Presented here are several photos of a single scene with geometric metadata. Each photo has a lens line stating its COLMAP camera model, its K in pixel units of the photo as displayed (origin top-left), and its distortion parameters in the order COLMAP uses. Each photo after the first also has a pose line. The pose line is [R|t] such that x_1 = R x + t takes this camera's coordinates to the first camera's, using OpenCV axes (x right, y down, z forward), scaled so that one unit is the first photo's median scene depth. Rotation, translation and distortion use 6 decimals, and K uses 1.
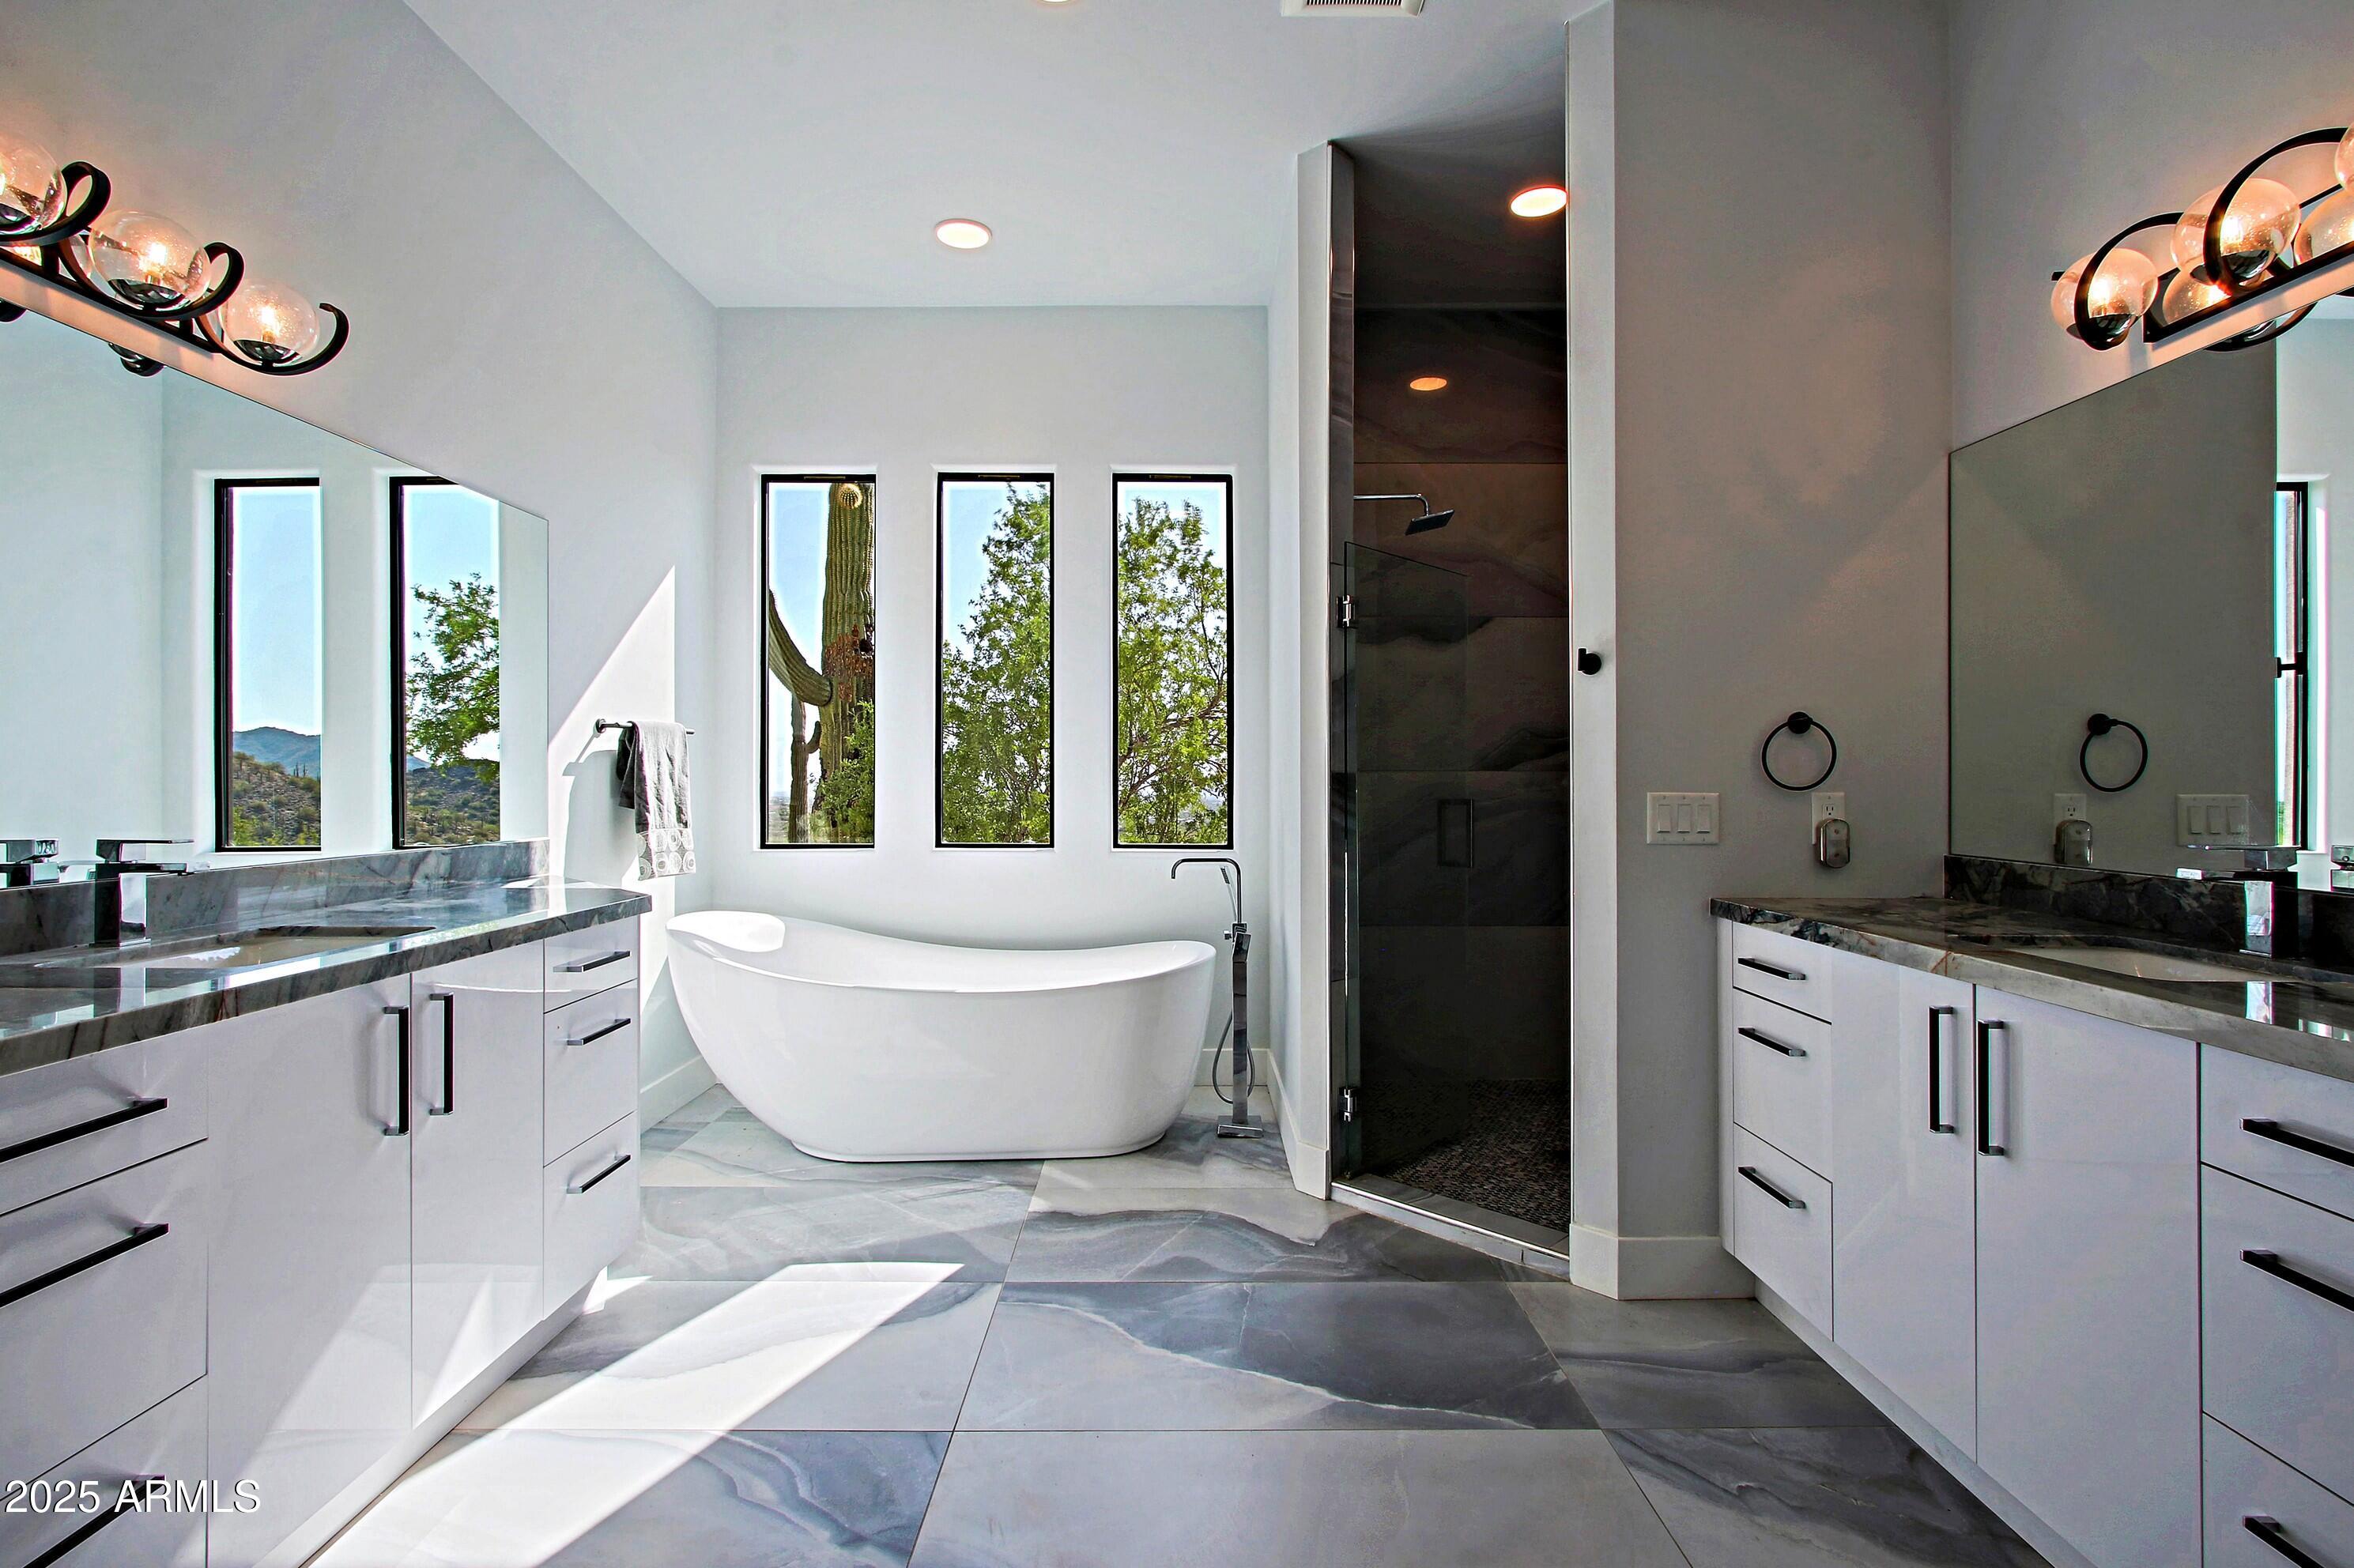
lens RADIAL K [[1120.7, 0, 1187.2], [0, 1120.7, 755.6], [0, 0, 1]] dist [-0.004920, 0.000484]
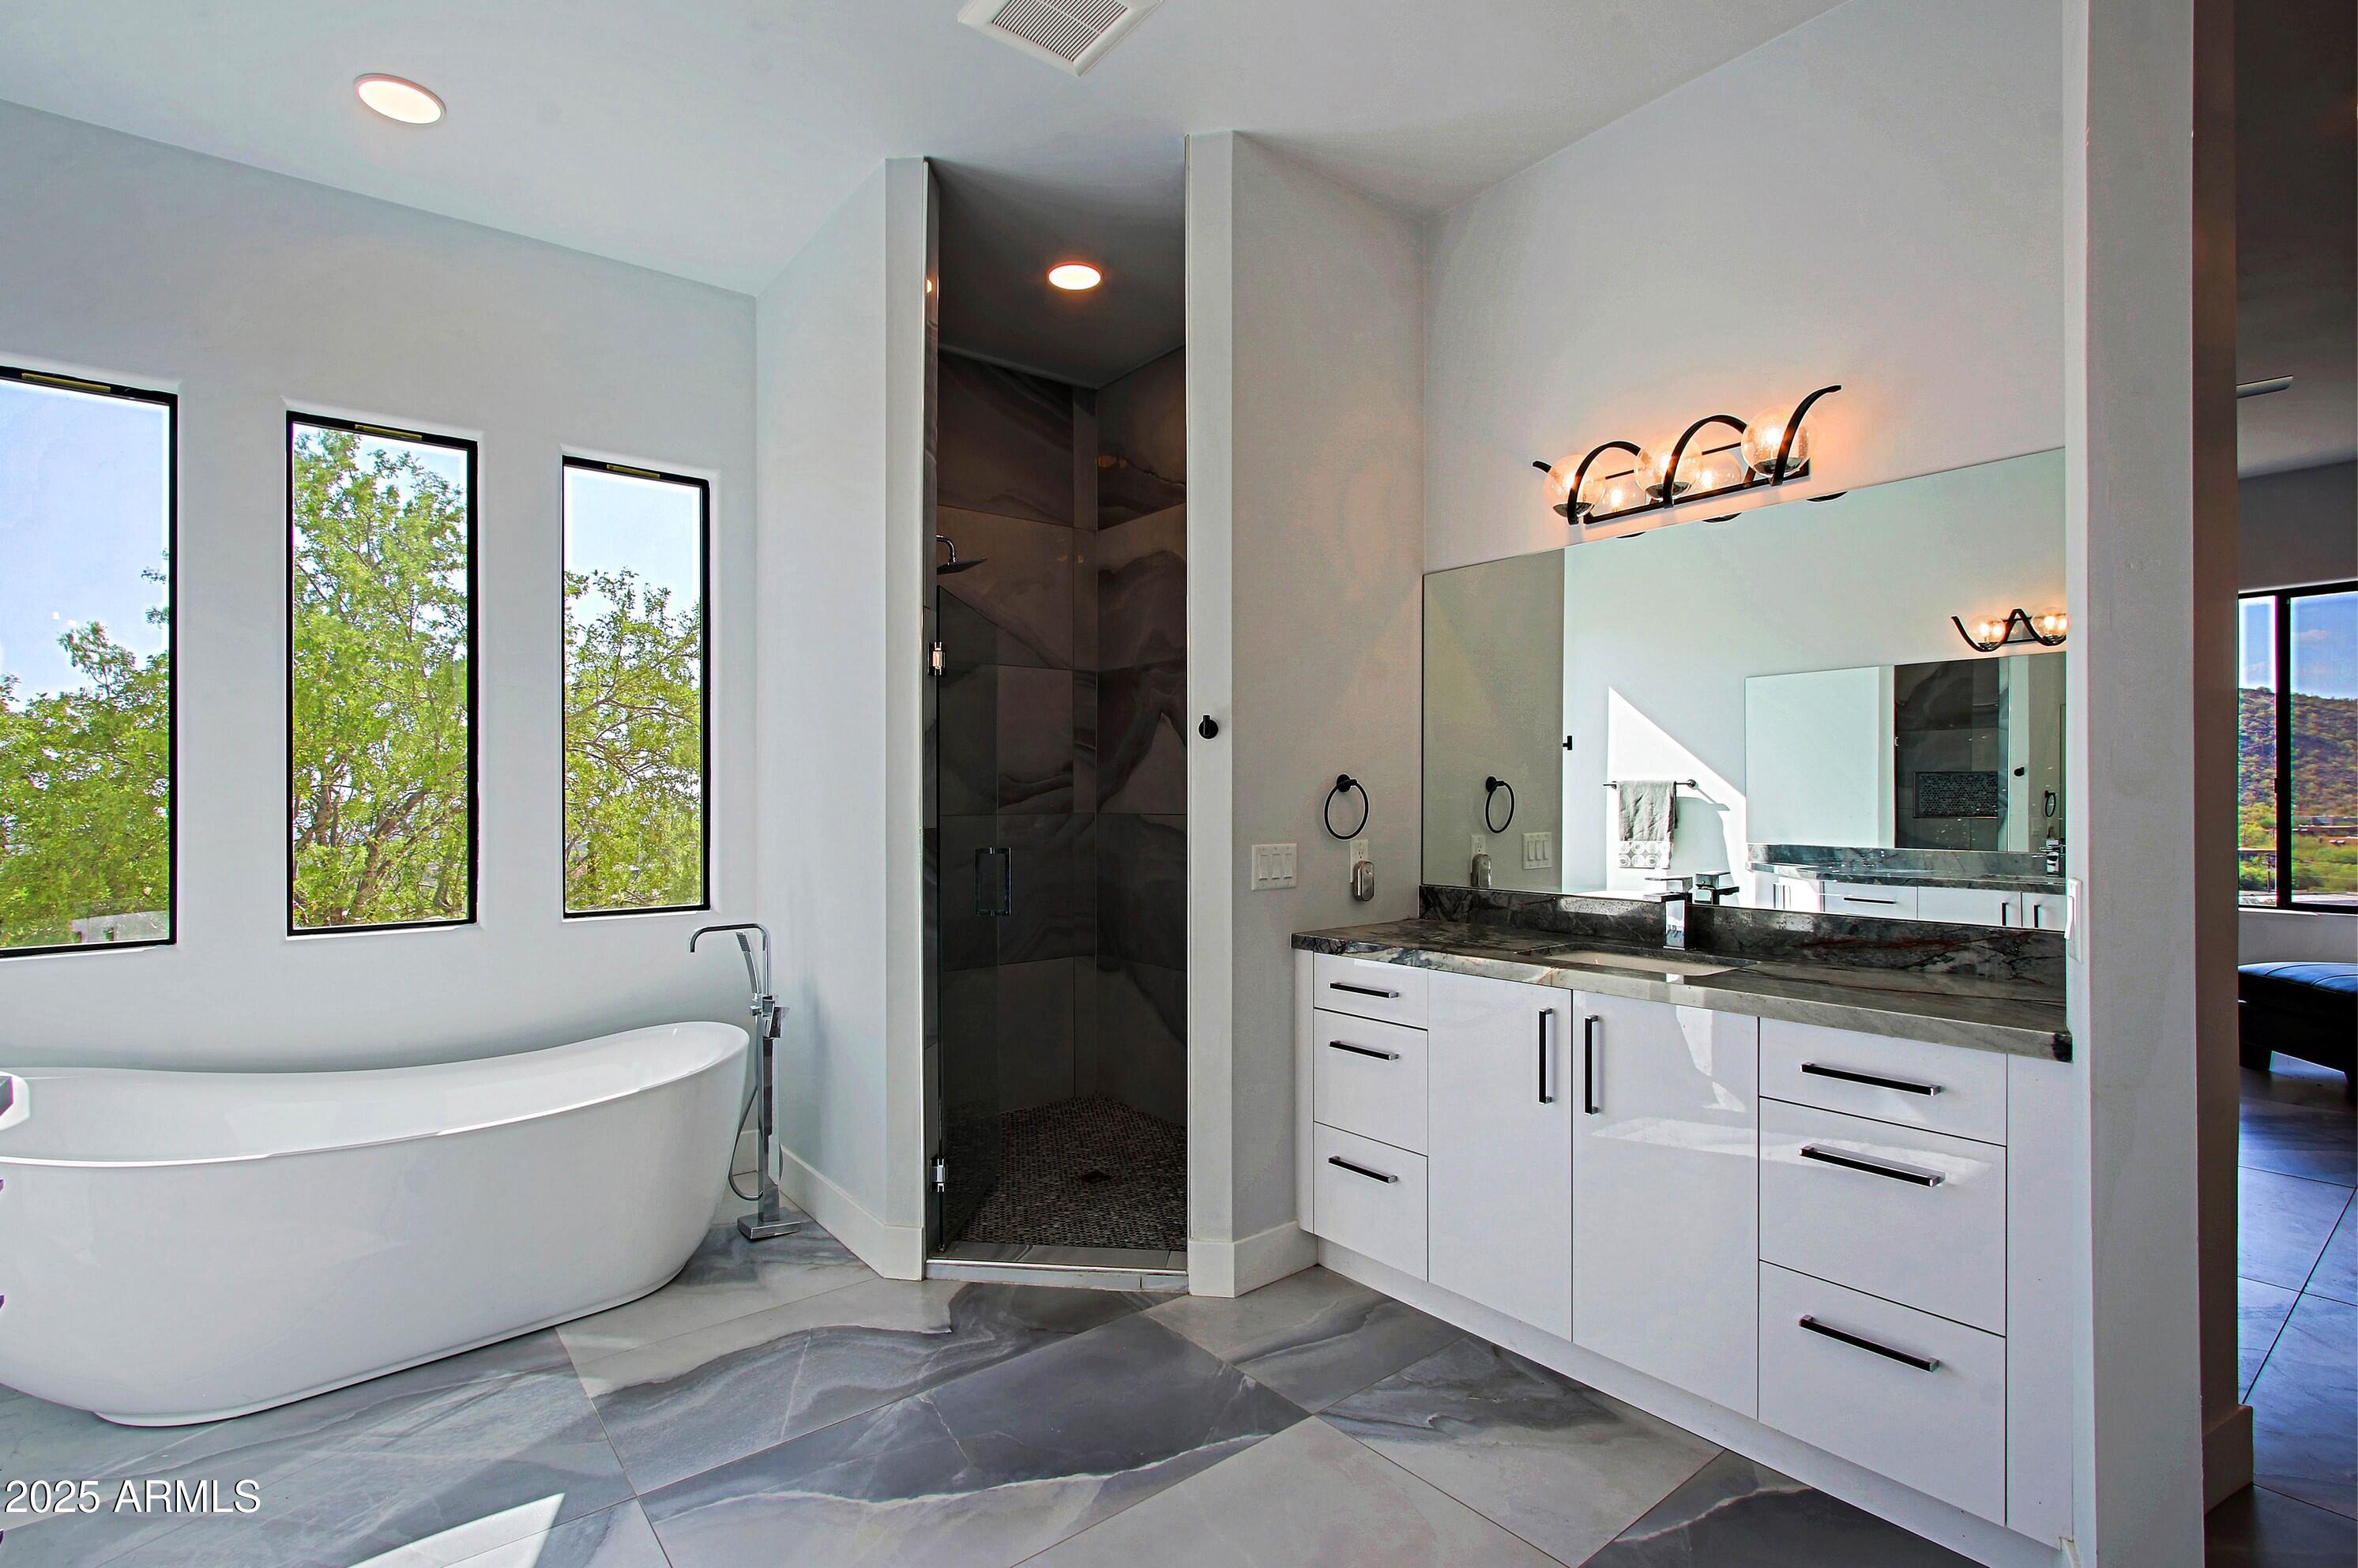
lens RADIAL K [[1118.0, 0, 1165.3], [0, 1118.0, 782.0], [0, 0, 1]] dist [-0.003129, 0.000170]
pose [[0.788331, 0.000535, 0.615251, -0.350047], [-0.005555, 0.999965, 0.006247, -0.036789], [-0.615226, -0.008343, 0.788307, 0.158898]]
